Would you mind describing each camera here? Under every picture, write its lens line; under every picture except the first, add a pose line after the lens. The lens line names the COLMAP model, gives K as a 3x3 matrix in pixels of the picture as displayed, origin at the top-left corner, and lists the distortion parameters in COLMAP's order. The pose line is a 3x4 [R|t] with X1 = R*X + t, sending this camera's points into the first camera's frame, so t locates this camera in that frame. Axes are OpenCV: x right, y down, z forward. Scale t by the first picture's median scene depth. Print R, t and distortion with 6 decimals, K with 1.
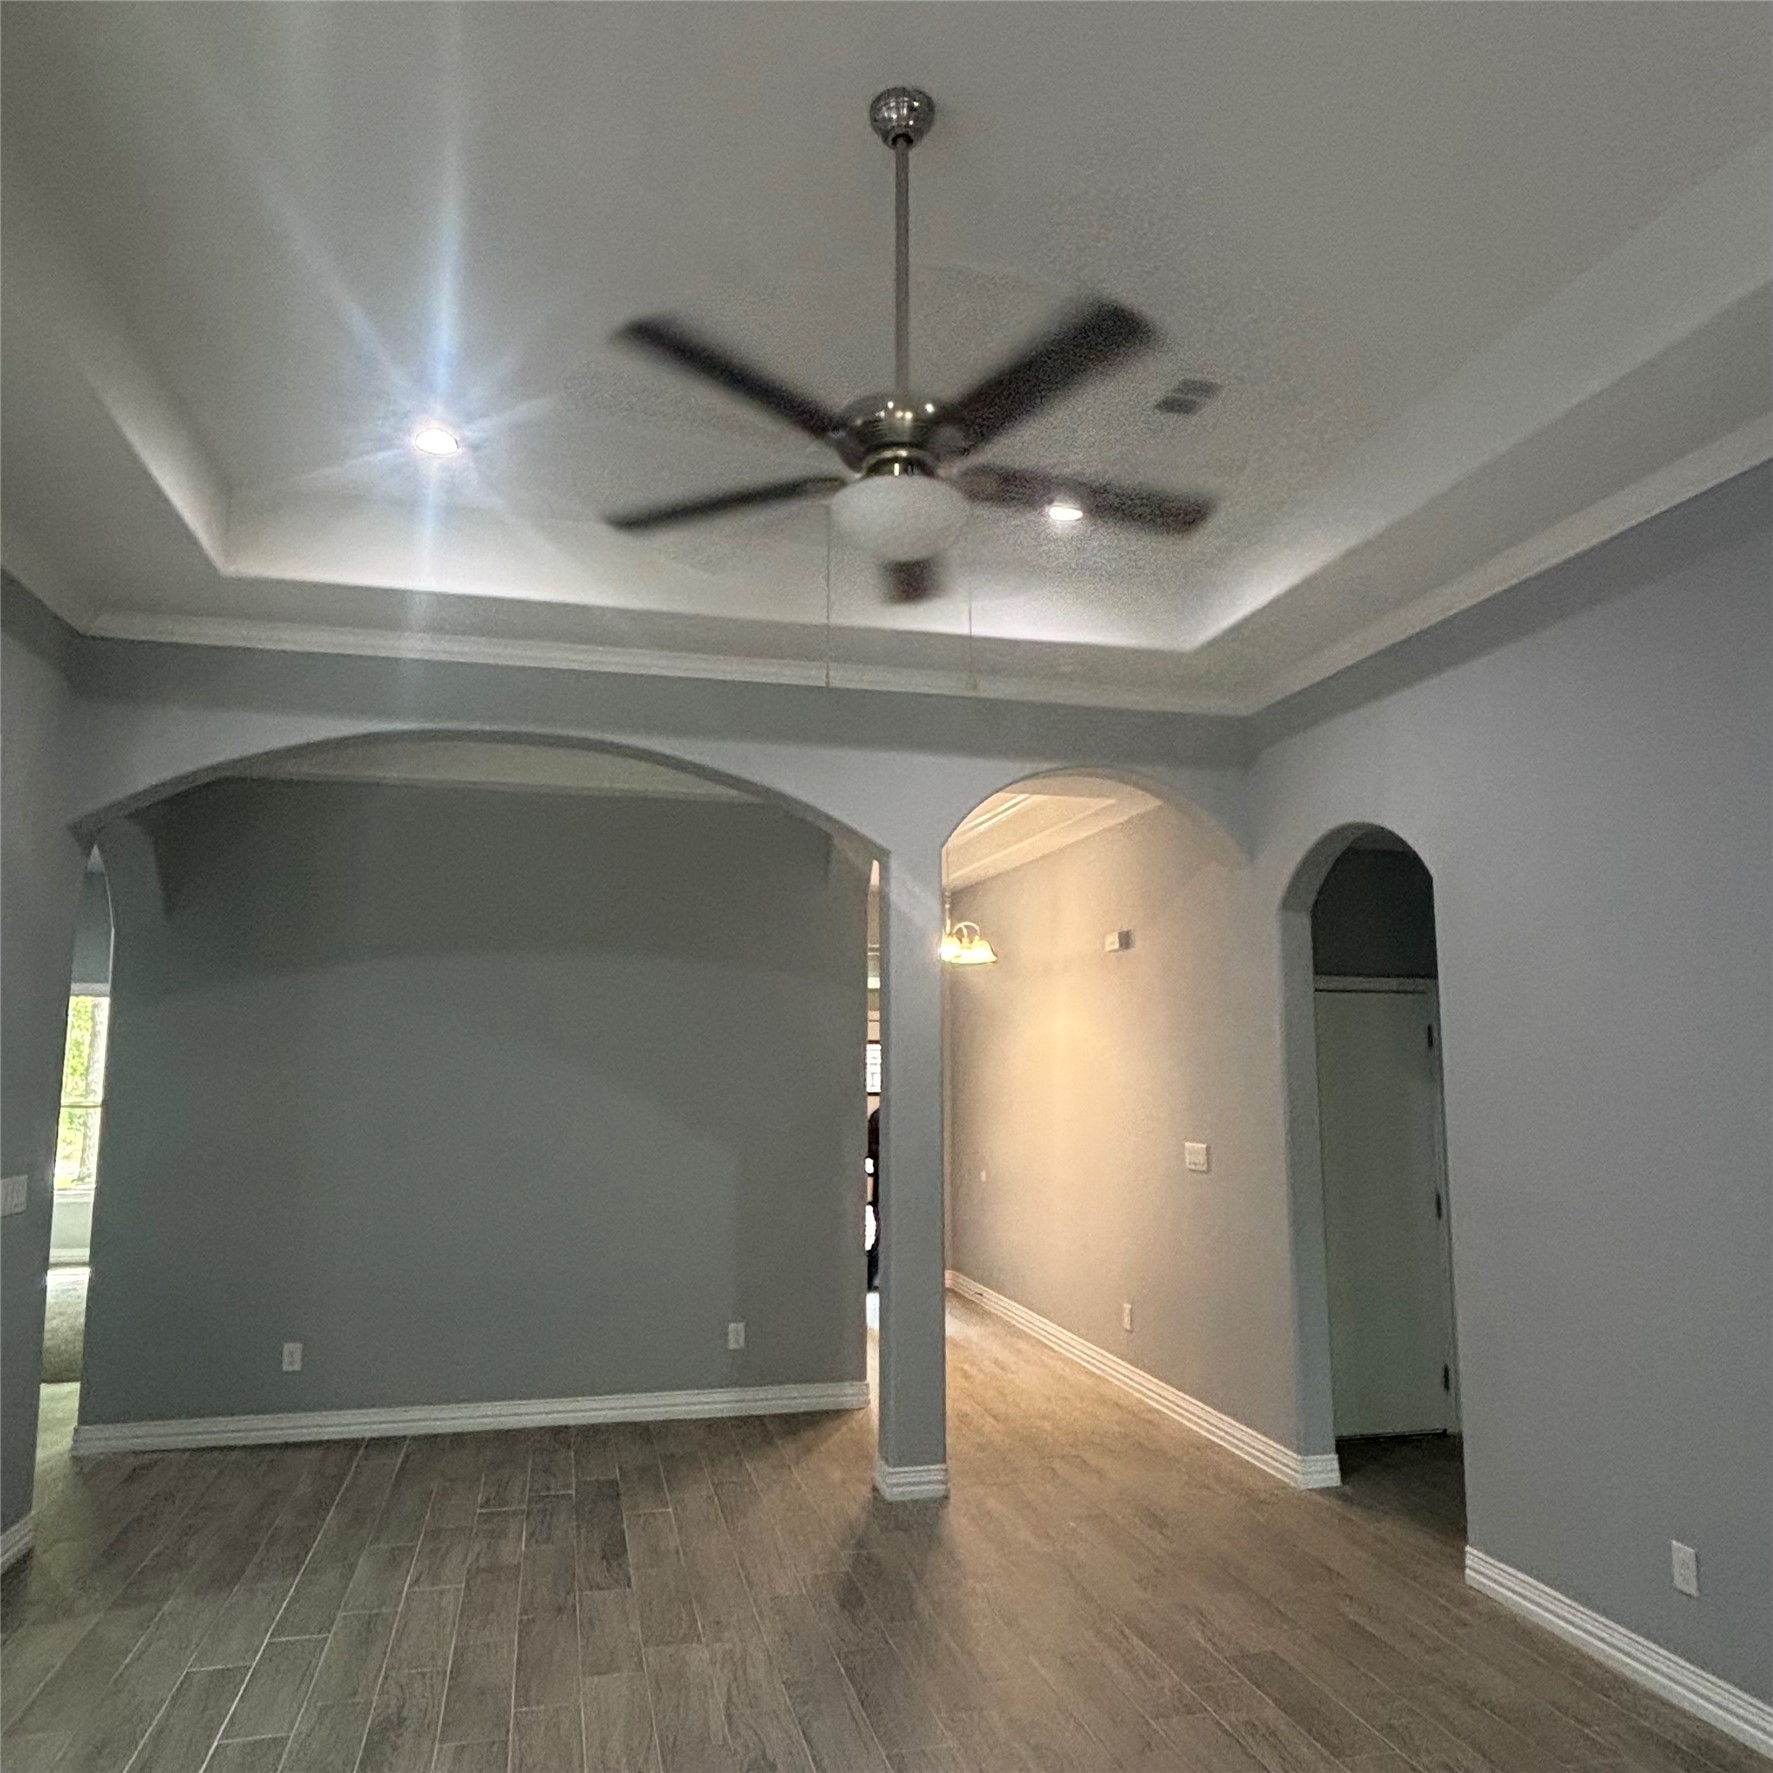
lens RADIAL K [[1303.9, 0, 886.5], [0, 1303.9, 886.5], [0, 0, 1]] dist [0.009427, -0.001582]
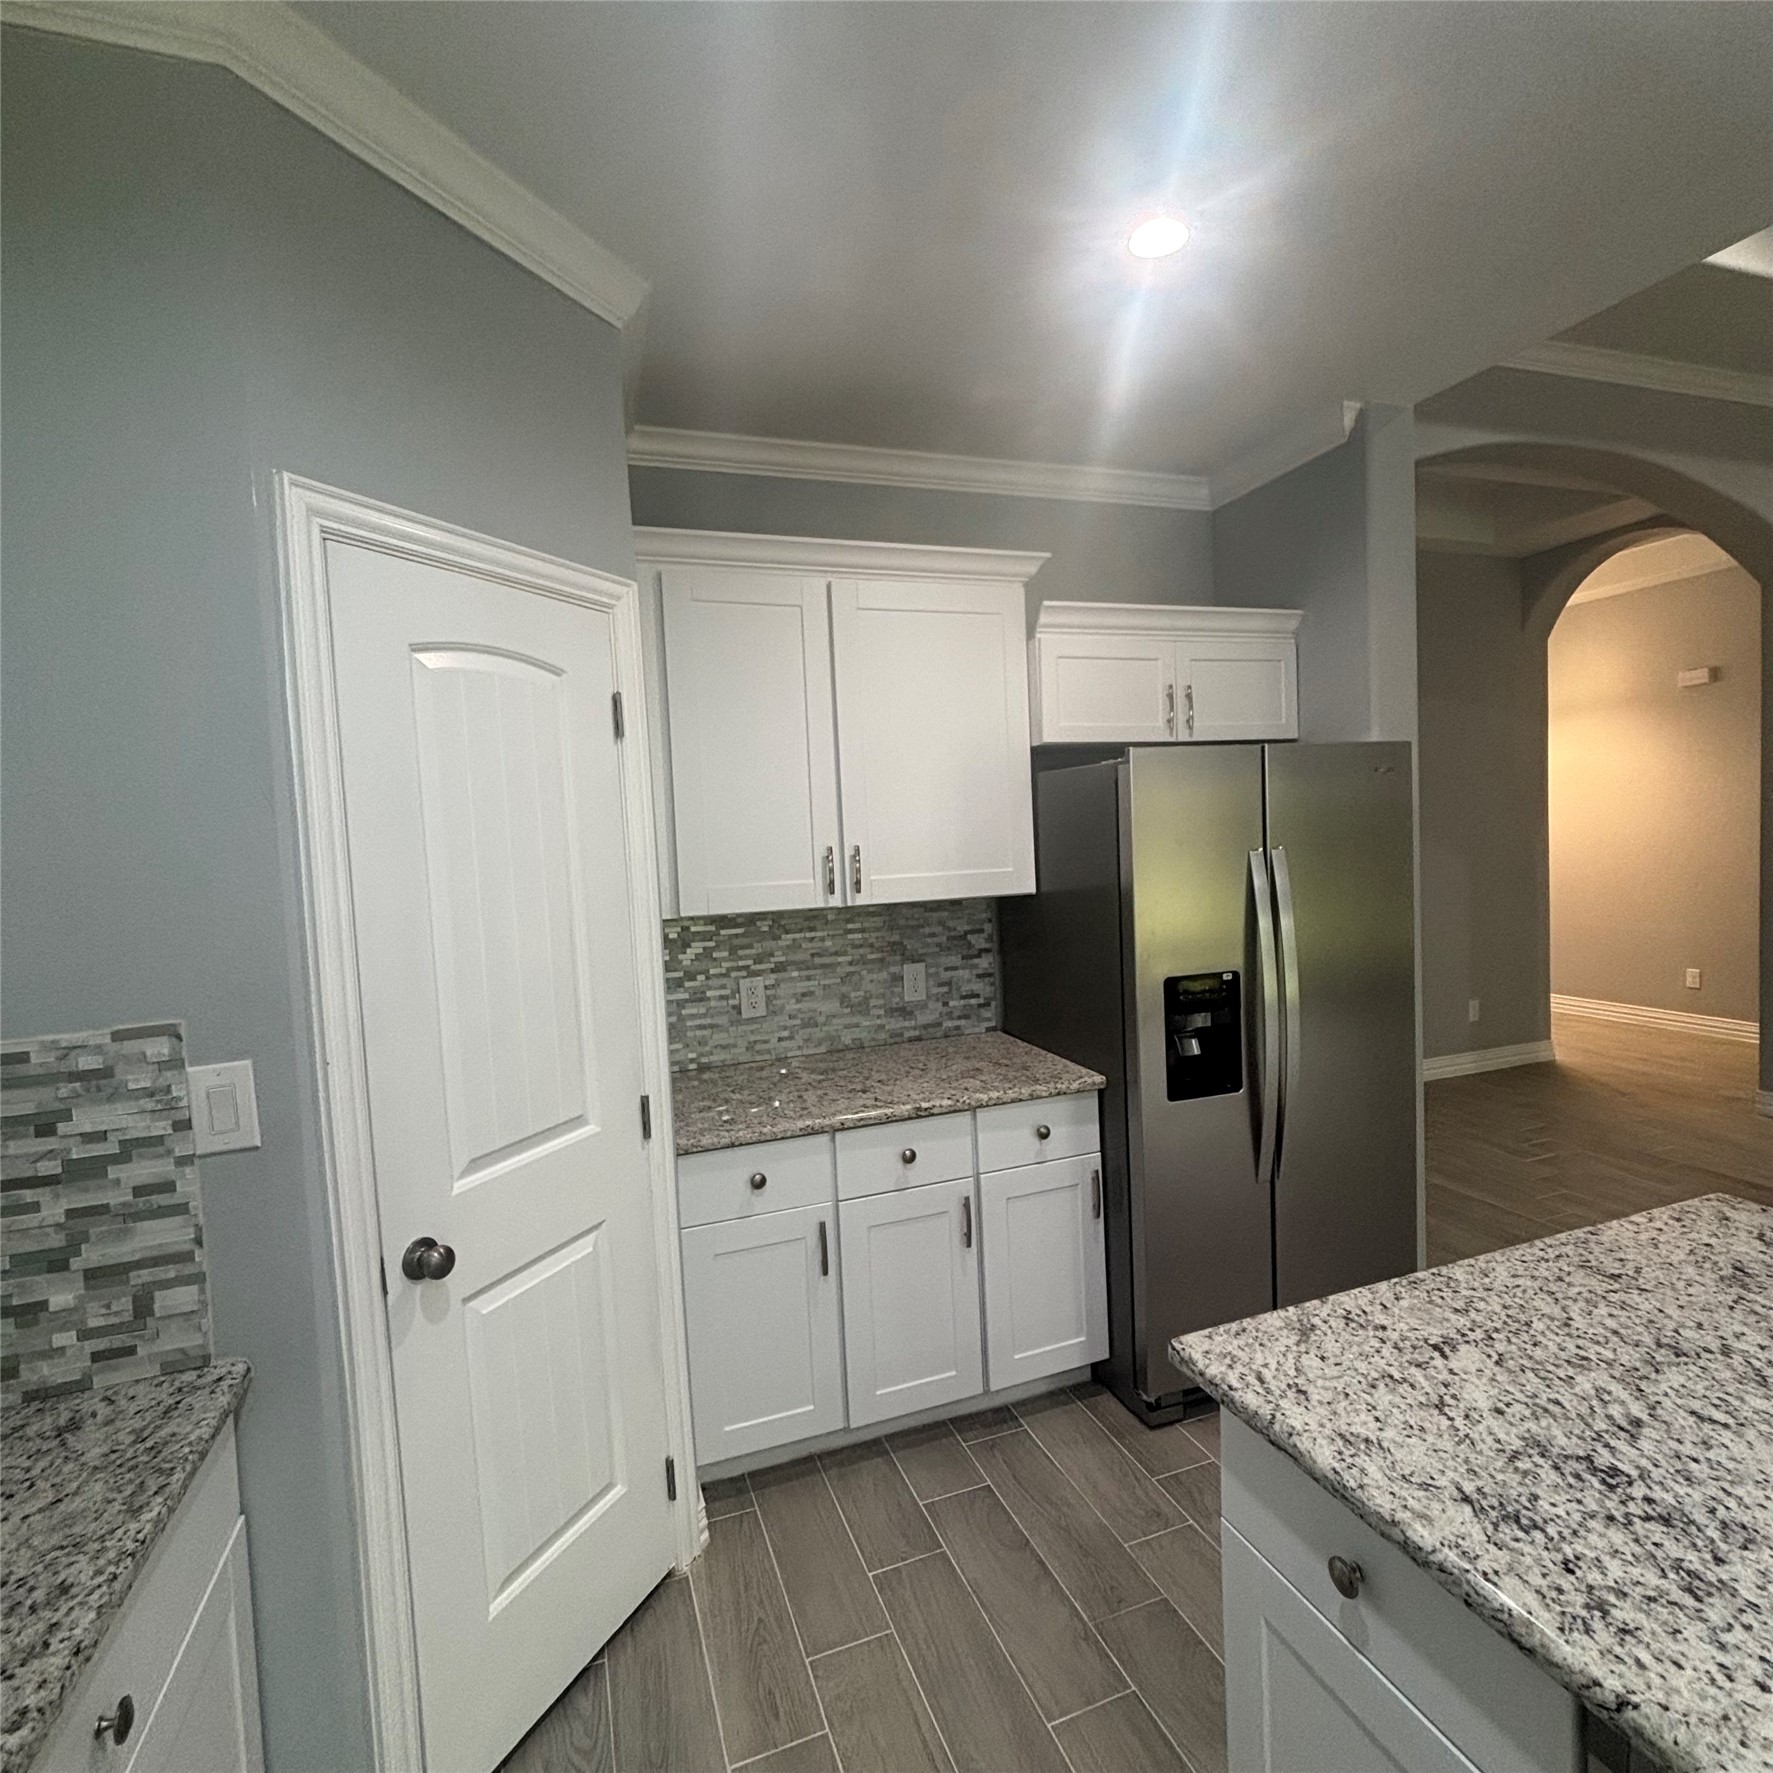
lens RADIAL K [[946.6, 0, 886.5], [0, 946.6, 886.5], [0, 0, 1]] dist [-0.000702, -0.000834]
pose [[0.992984, -0.054356, 0.105016, -0.740091], [0.034855, 0.983174, 0.179314, 0.055587], [-0.112996, -0.174396, 0.978171, 0.225325]]
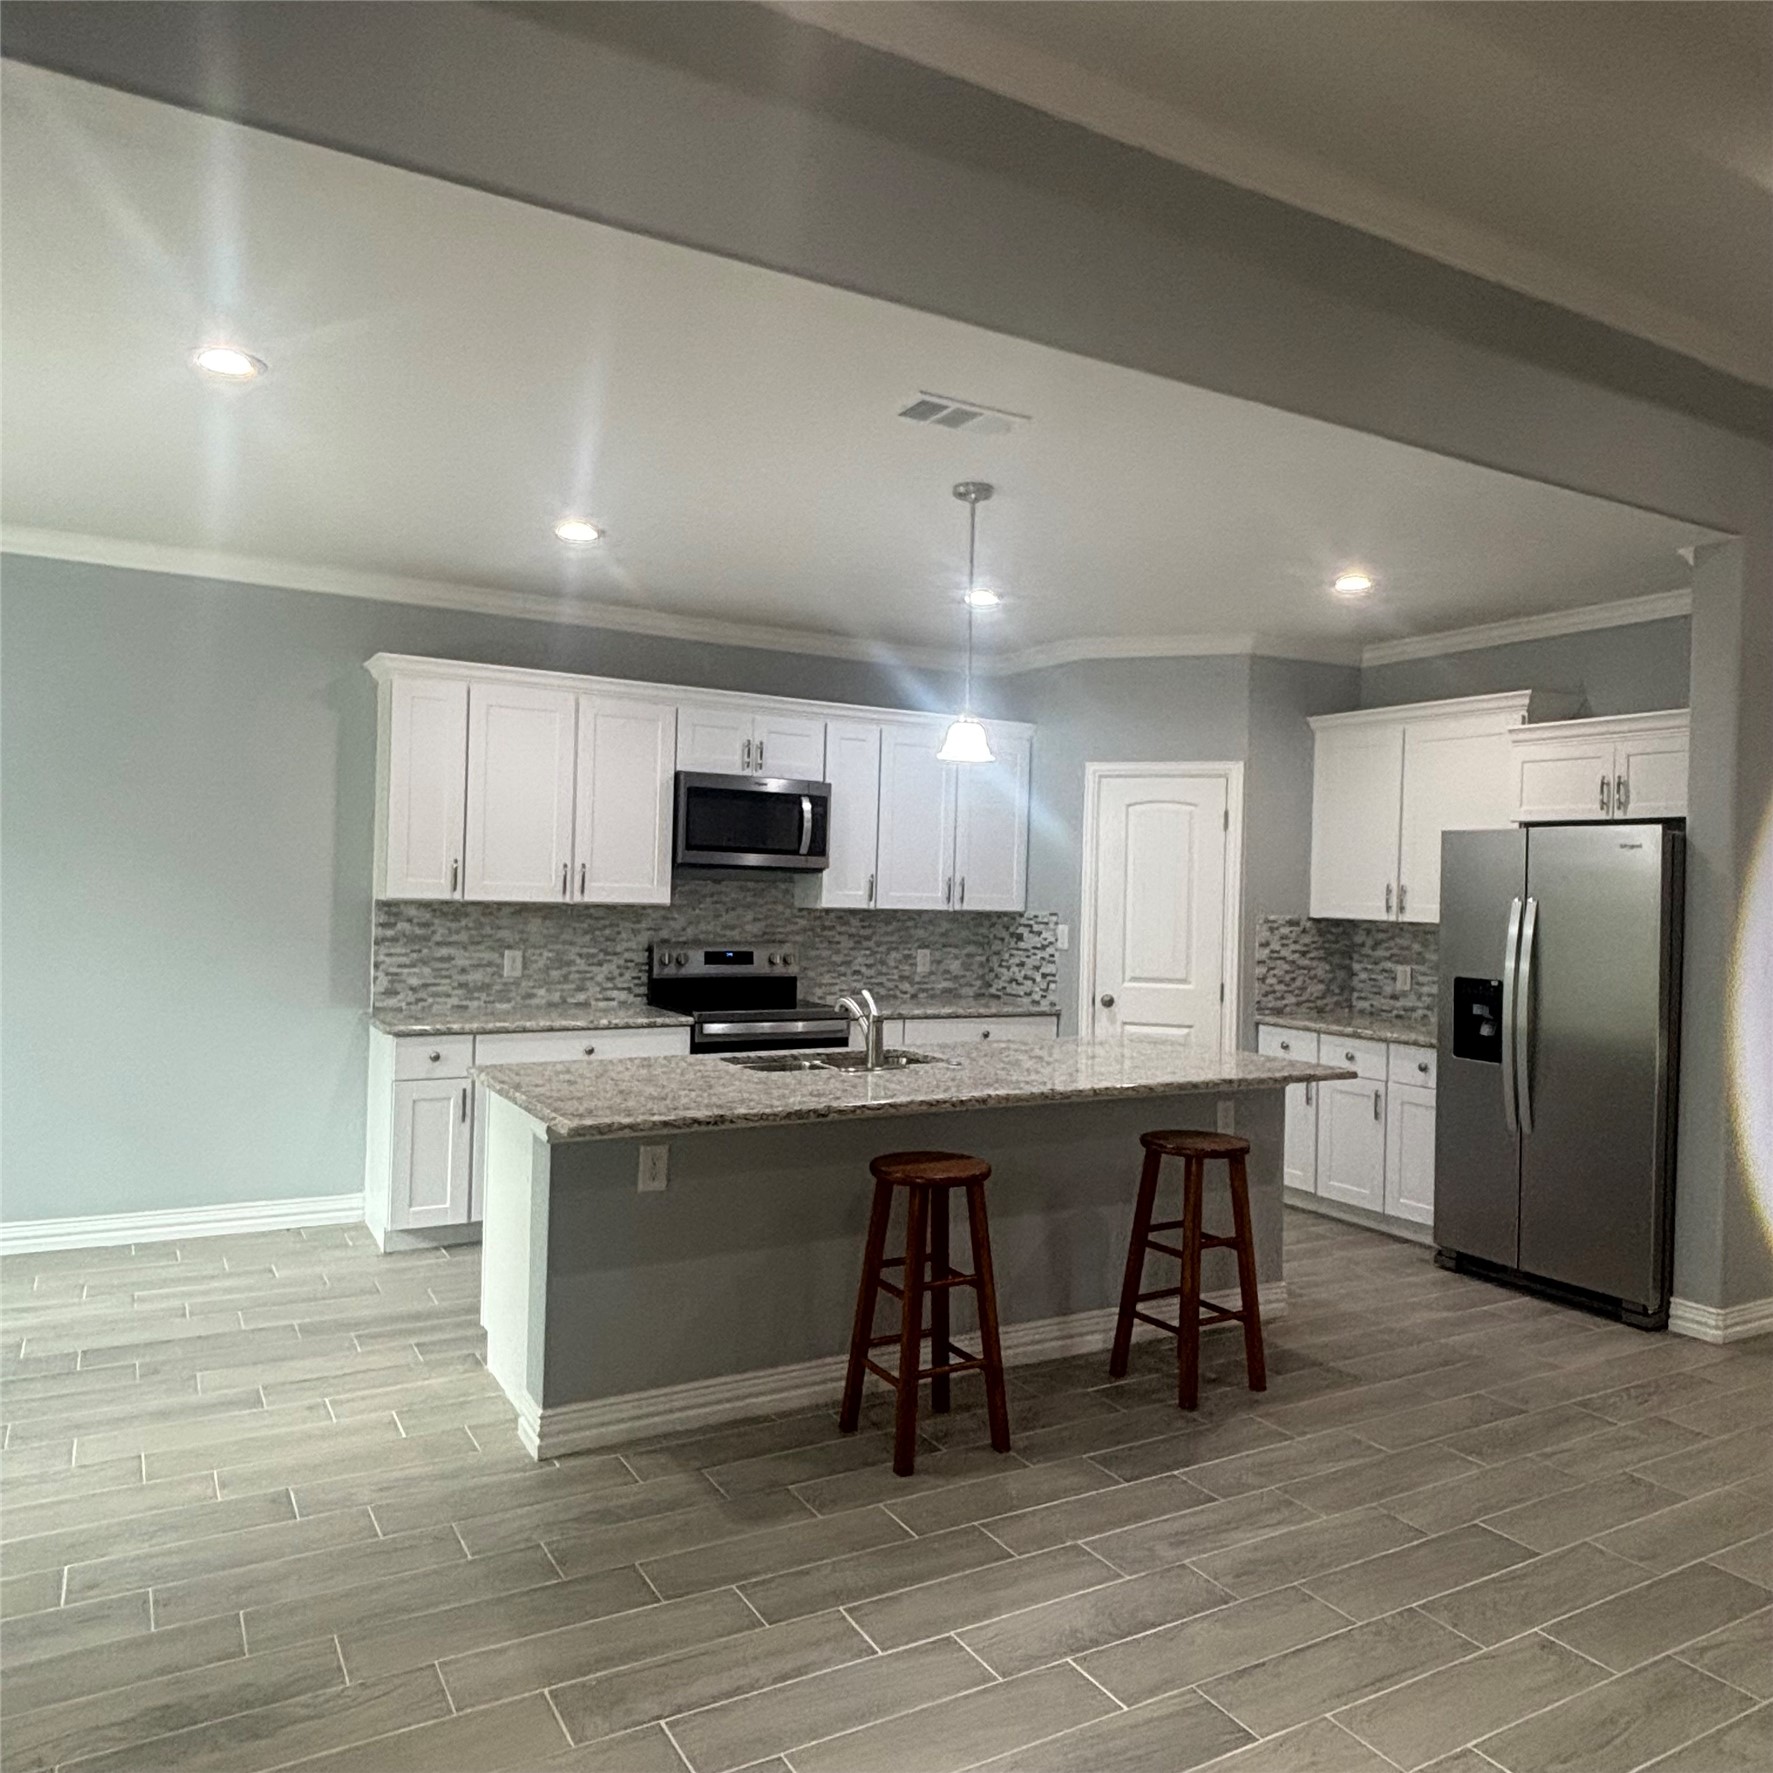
lens RADIAL K [[1303.9, 0, 886.5], [0, 1303.9, 886.5], [0, 0, 1]] dist [0.009427, -0.001582]
pose [[0.285744, 0.005835, -0.958288, 1.056405], [0.094118, 0.994976, 0.034123, 0.032741], [0.953673, -0.099943, 0.283759, -0.245434]]
